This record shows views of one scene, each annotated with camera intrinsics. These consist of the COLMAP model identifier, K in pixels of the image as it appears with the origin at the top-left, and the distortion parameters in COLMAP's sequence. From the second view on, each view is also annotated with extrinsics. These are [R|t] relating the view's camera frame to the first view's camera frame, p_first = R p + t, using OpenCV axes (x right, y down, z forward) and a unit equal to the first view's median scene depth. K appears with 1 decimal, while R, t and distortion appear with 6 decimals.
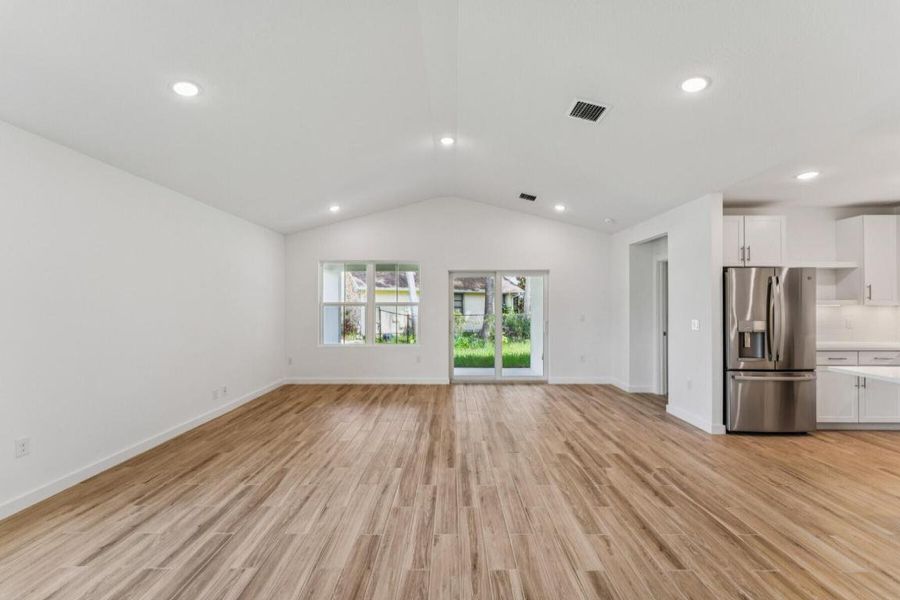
lens RADIAL K [[363.9, 0, 446.7], [0, 363.9, 301.6], [0, 0, 1]] dist [0.002511, -0.001290]
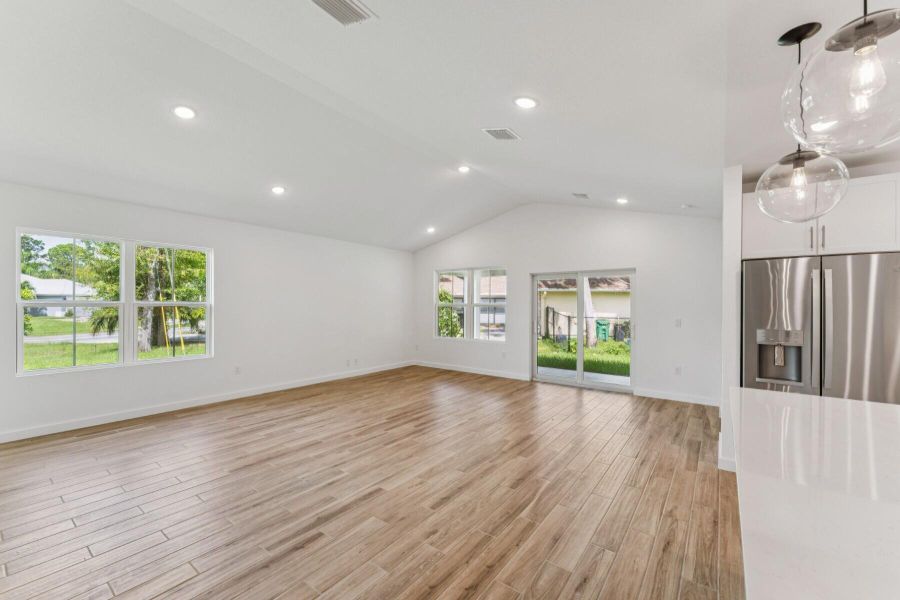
lens RADIAL K [[363.9, 0, 439.3], [0, 363.9, 305.7], [0, 0, 1]] dist [0.002511, -0.001290]
pose [[0.801897, 0.006222, -0.597430, 0.722957], [-0.001129, 0.999960, 0.008899, -0.003232], [0.597461, -0.006462, 0.801872, -0.013573]]
